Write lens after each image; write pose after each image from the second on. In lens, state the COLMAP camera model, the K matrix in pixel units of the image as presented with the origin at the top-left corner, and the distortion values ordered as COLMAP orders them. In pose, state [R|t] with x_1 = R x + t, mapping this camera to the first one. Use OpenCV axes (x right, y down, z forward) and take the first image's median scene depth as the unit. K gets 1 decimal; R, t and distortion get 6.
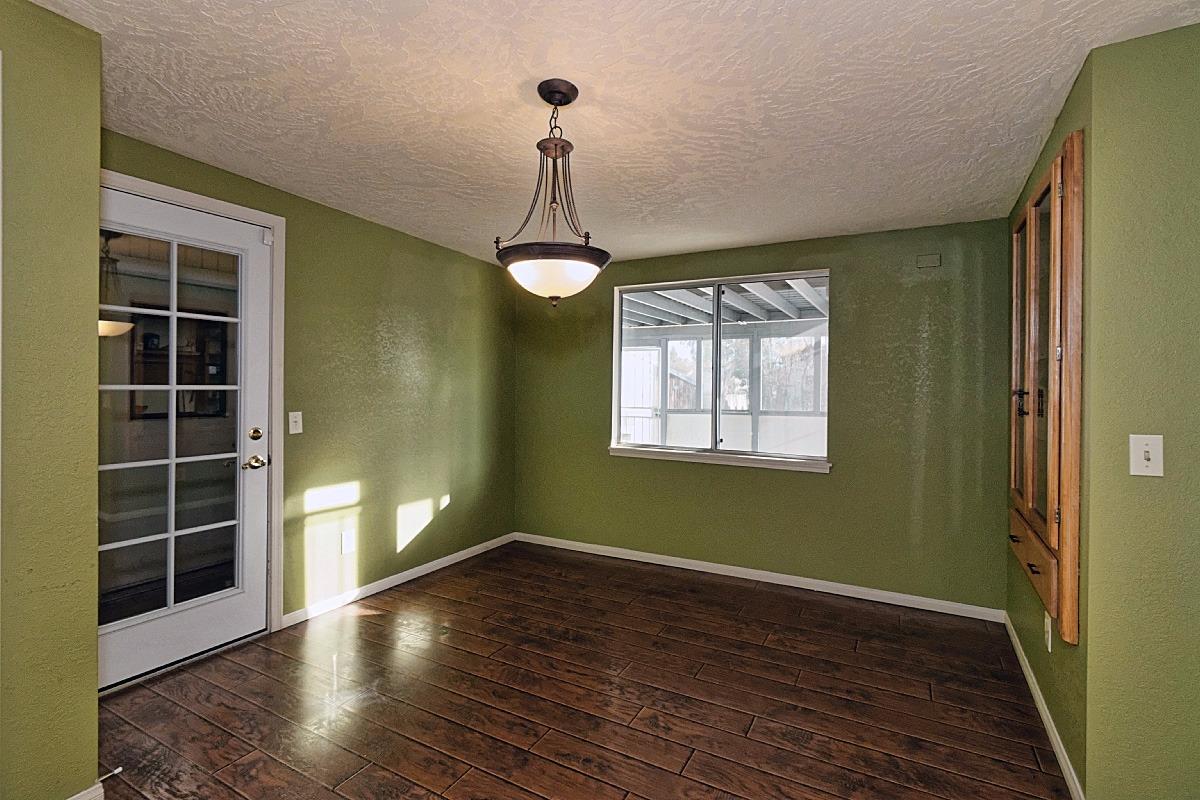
lens RADIAL K [[552.9, 0, 606.2], [0, 552.9, 393.1], [0, 0, 1]] dist [0.003677, 0.000192]
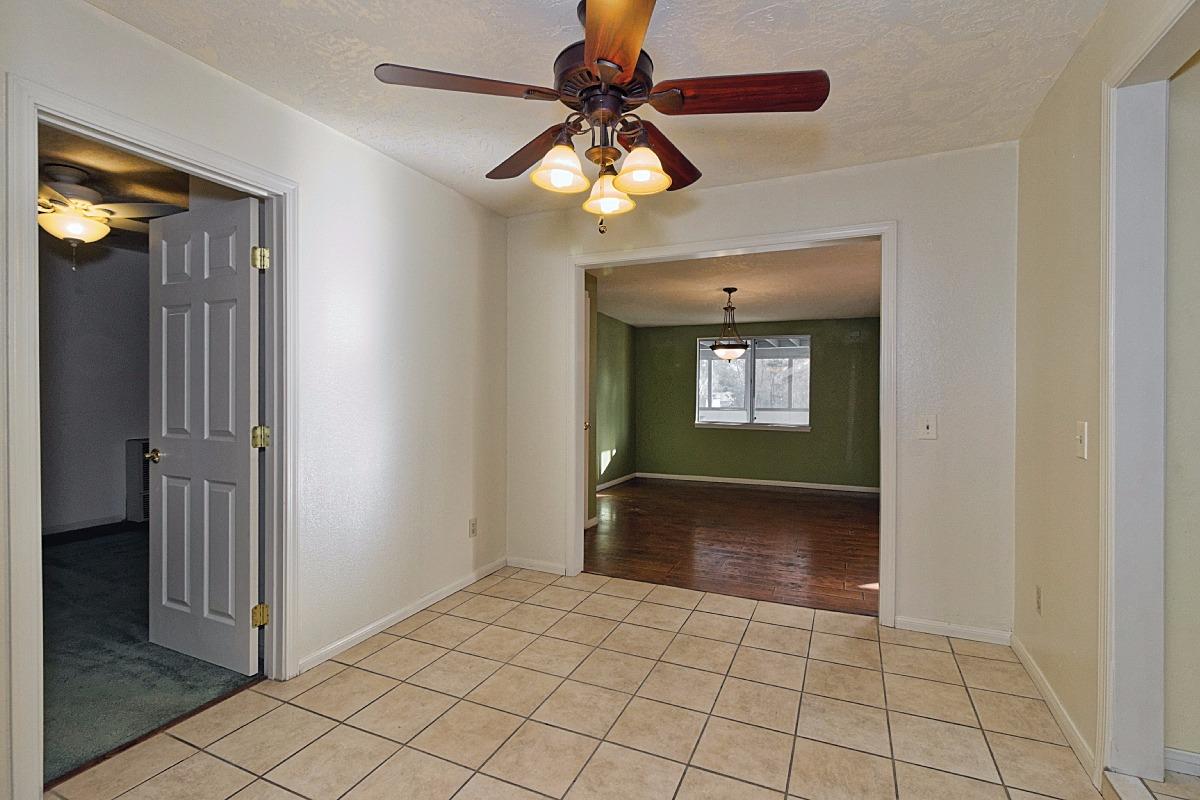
lens RADIAL K [[552.9, 0, 594.4], [0, 552.9, 397.5], [0, 0, 1]] dist [0.003677, 0.000192]
pose [[0.996730, -0.006970, 0.080507, -0.521953], [0.006599, 0.999966, 0.004885, -0.002157], [-0.080539, -0.004338, 0.996742, -0.919660]]
